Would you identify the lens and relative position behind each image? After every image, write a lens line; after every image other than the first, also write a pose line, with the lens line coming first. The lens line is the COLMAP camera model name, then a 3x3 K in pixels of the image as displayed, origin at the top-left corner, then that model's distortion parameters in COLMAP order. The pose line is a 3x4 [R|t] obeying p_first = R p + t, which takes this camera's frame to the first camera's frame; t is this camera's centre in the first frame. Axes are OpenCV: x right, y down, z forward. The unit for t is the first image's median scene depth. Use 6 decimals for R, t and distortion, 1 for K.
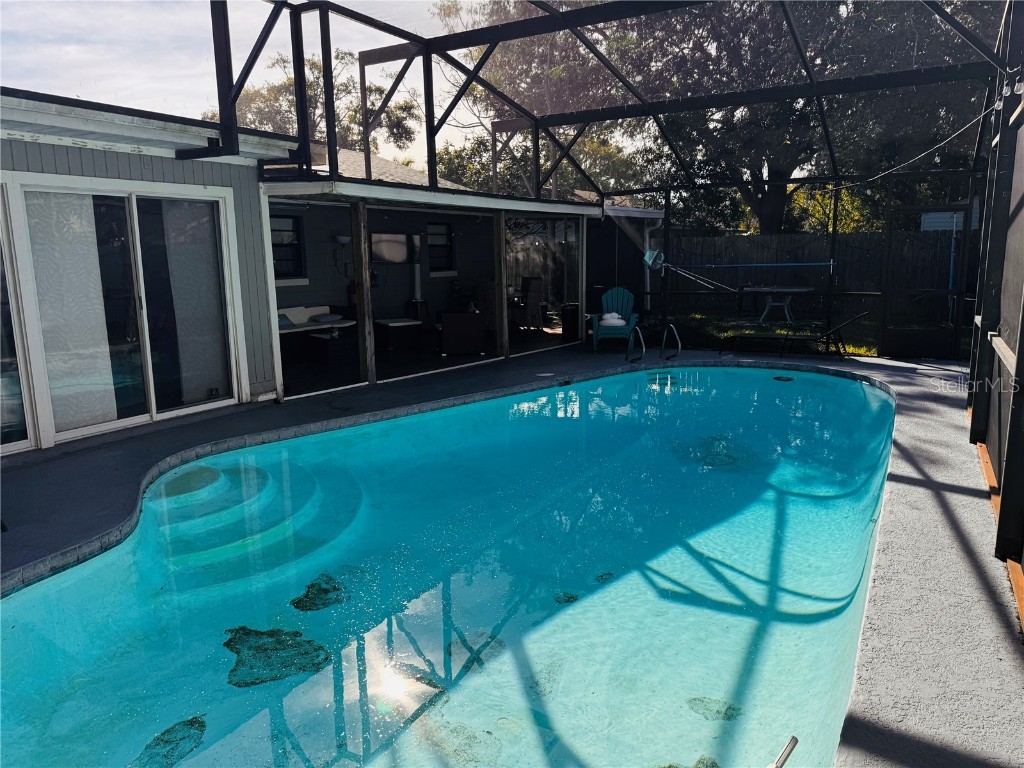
lens RADIAL K [[723.4, 0, 511.7], [0, 723.4, 387.3], [0, 0, 1]] dist [0.121411, -0.157154]
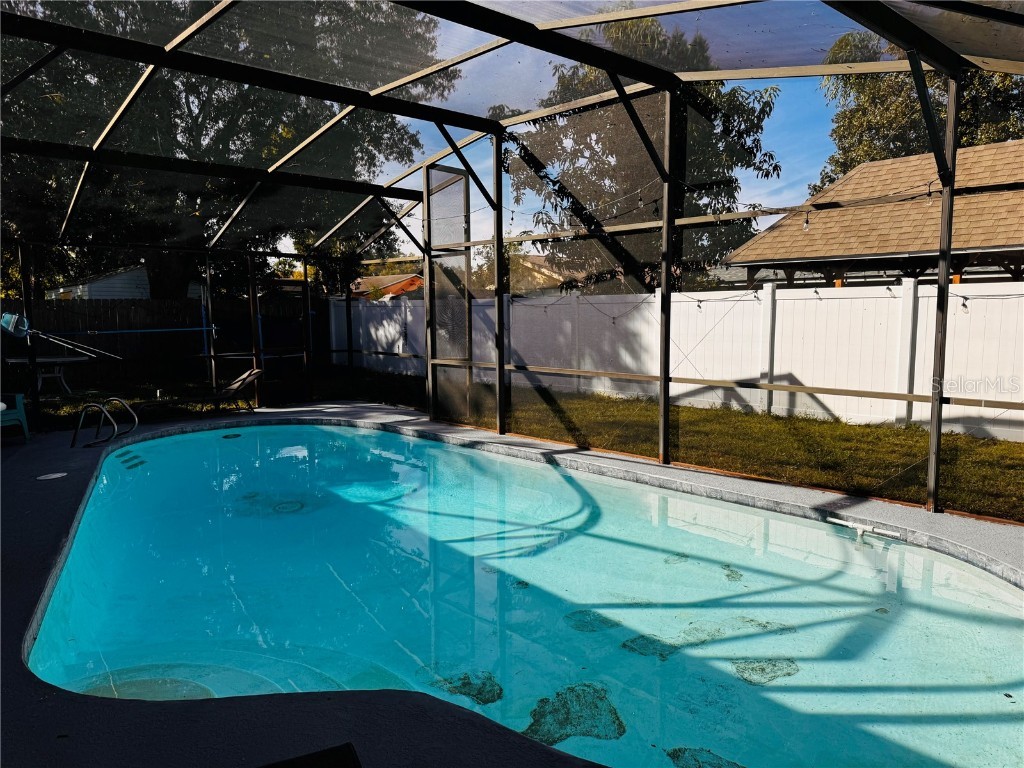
lens RADIAL K [[723.4, 0, 511.7], [0, 723.4, 387.3], [0, 0, 1]] dist [0.121411, -0.157154]
pose [[0.140604, -0.096626, 0.985340, -1.127343], [0.194110, 0.978602, 0.068266, -0.127791], [-0.970851, 0.181666, 0.156351, 0.770249]]
